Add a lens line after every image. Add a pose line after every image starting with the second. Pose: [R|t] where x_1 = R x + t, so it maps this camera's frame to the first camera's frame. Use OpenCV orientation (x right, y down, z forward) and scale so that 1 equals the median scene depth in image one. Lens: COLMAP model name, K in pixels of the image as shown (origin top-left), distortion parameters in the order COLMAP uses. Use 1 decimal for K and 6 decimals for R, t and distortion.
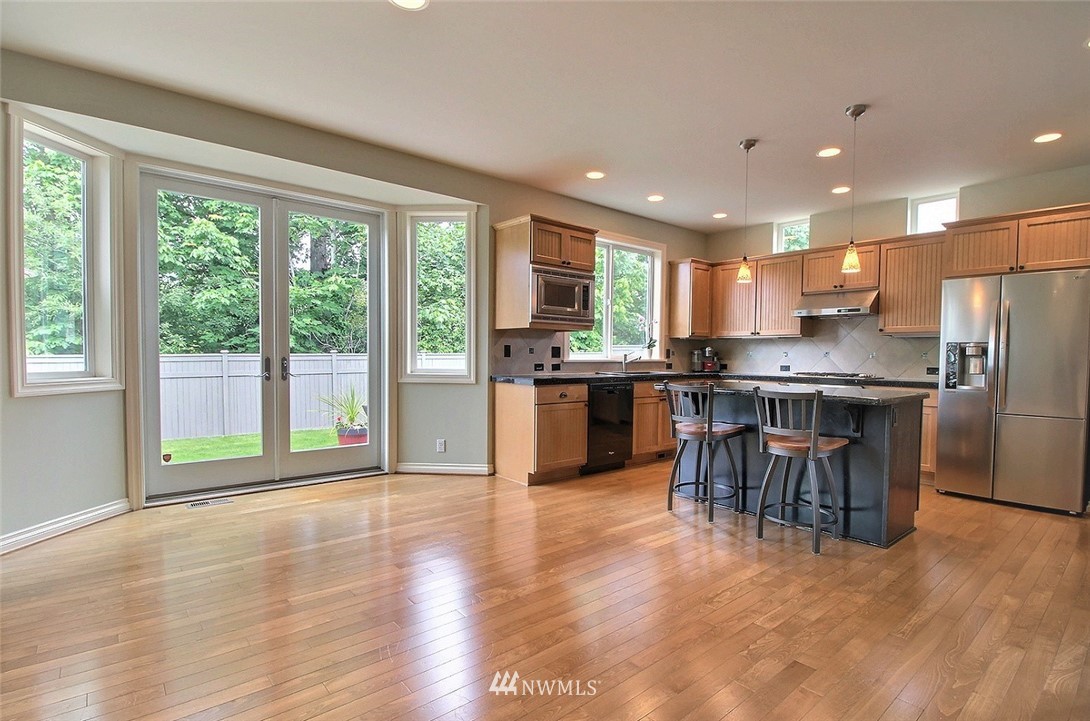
lens RADIAL K [[529.8, 0, 561.6], [0, 529.8, 374.1], [0, 0, 1]] dist [-0.002584, -0.009057]
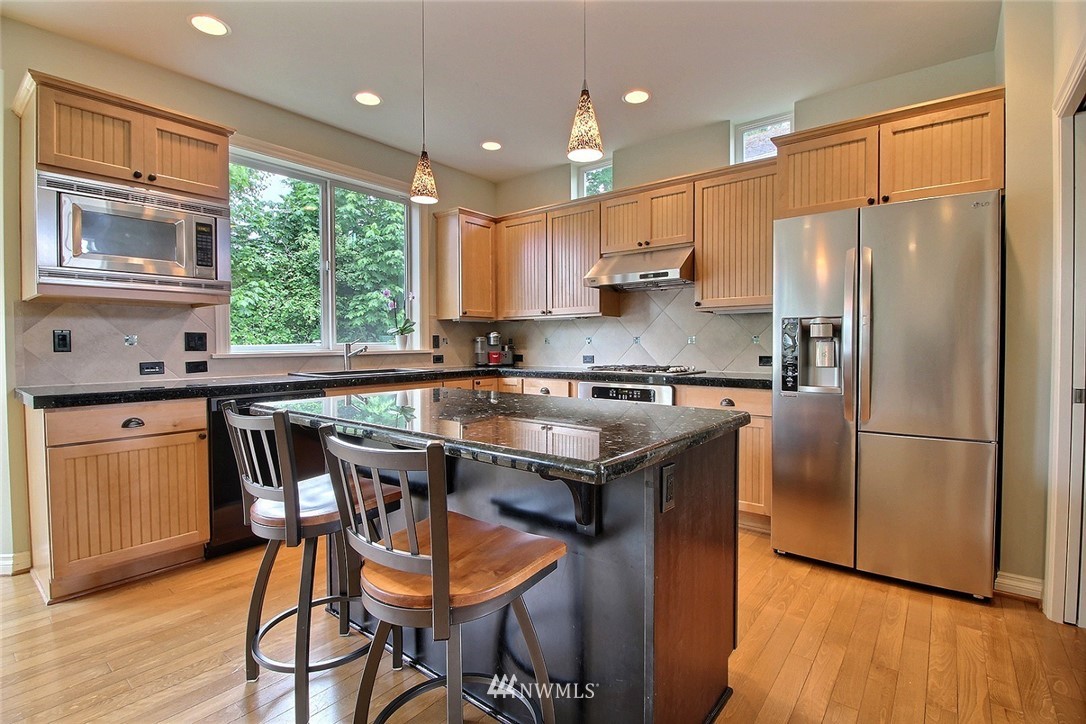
lens RADIAL K [[503.9, 0, 549.9], [0, 503.9, 355.9], [0, 0, 1]] dist [-0.001249, -0.011469]
pose [[0.982082, -0.018822, 0.187514, 0.306647], [0.020935, 0.999738, -0.009295, -0.013500], [-0.187290, 0.013054, 0.982218, 0.411851]]
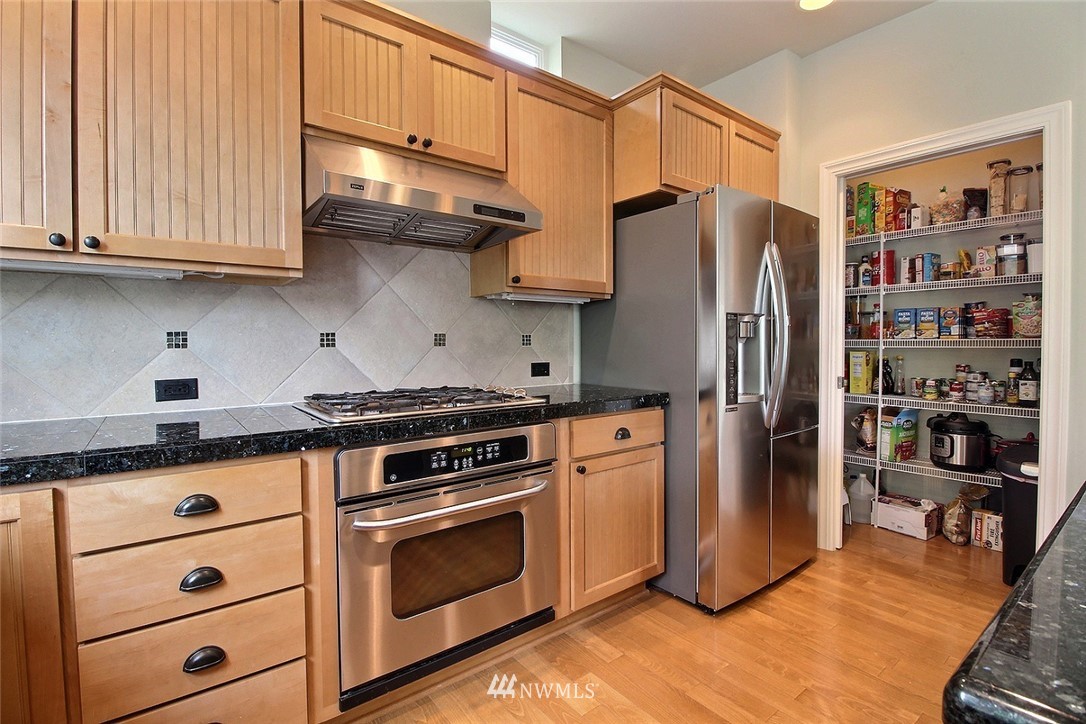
lens RADIAL K [[503.9, 0, 544.2], [0, 503.9, 358.4], [0, 0, 1]] dist [-0.001249, -0.011469]
pose [[0.054312, -0.038736, 0.997772, 0.220845], [0.043304, 0.998399, 0.036403, -0.037287], [-0.997585, 0.041231, 0.055903, 1.024955]]
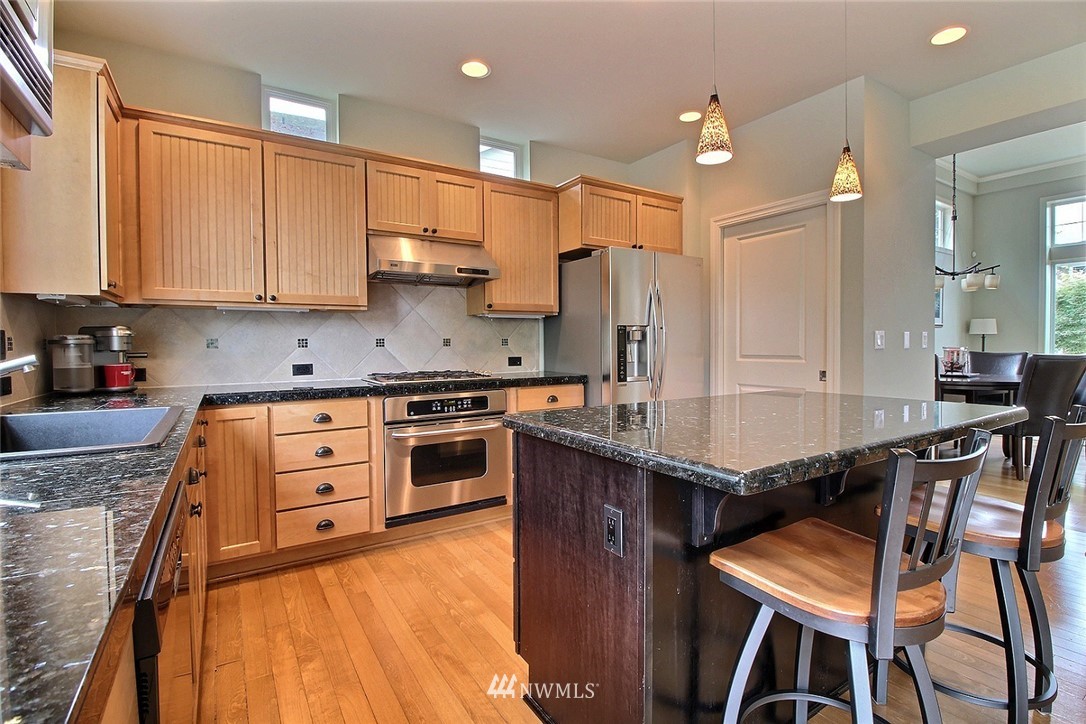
lens RADIAL K [[503.9, 0, 543.9], [0, 503.9, 360.2], [0, 0, 1]] dist [-0.001249, -0.011469]
pose [[0.150266, -0.042859, 0.987716, -0.042081], [0.046038, 0.998279, 0.036313, -0.035607], [-0.987573, 0.040016, 0.151981, 0.890733]]
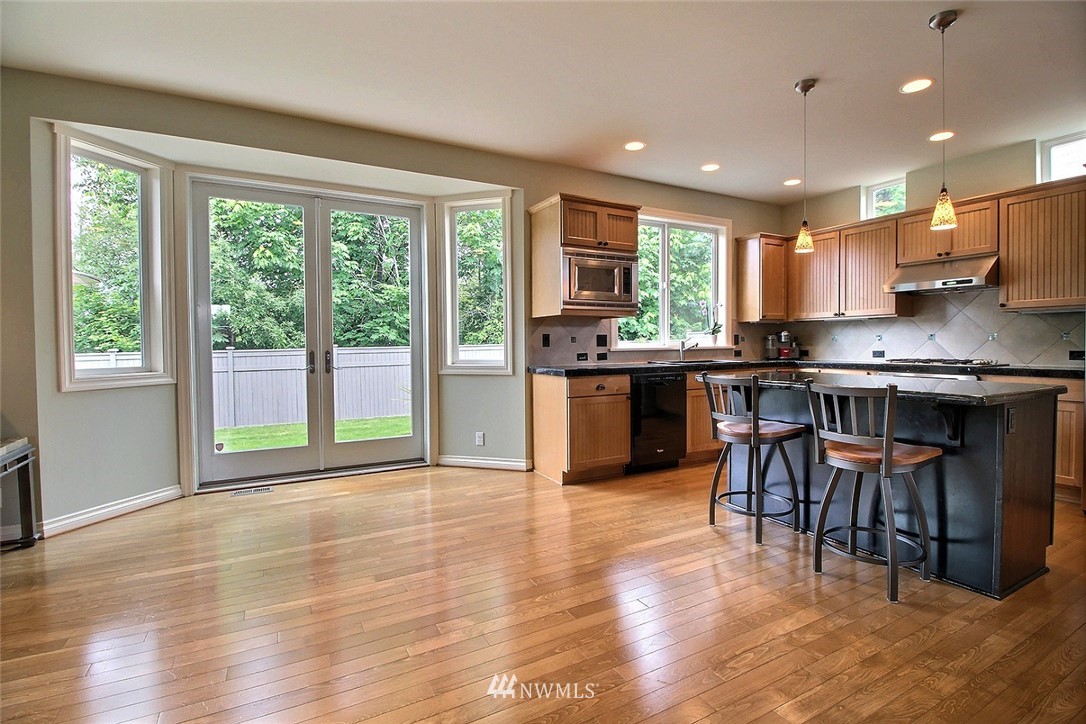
lens RADIAL K [[503.9, 0, 551.6], [0, 503.9, 356.2], [0, 0, 1]] dist [-0.001249, -0.011469]
pose [[0.976935, -0.012950, -0.213146, 0.102821], [0.010625, 0.999871, -0.012051, -0.004410], [0.213275, 0.009508, 0.976946, 0.122683]]
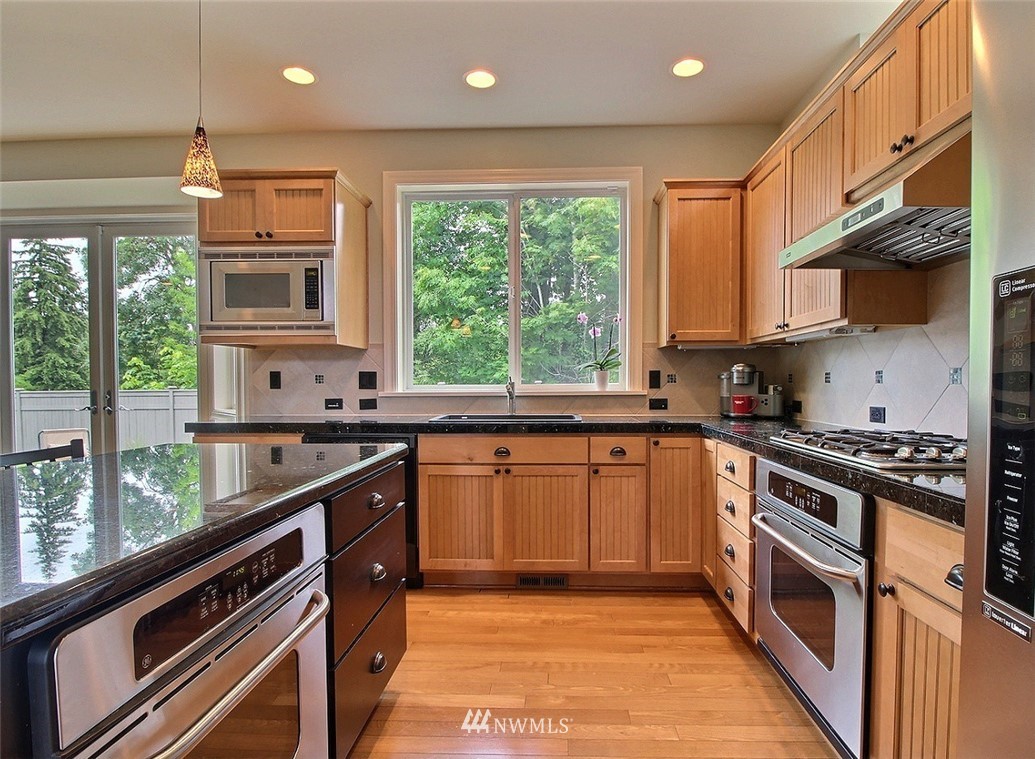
lens RADIAL K [[564.0, 0, 535.1], [0, 564.0, 397.3], [0, 0, 1]] dist [0.000119, -0.004726]
pose [[0.733913, 0.005872, -0.679218, 0.663013], [-0.014461, 0.999871, -0.006982, -0.021888], [0.679089, 0.014946, 0.733903, 0.715445]]
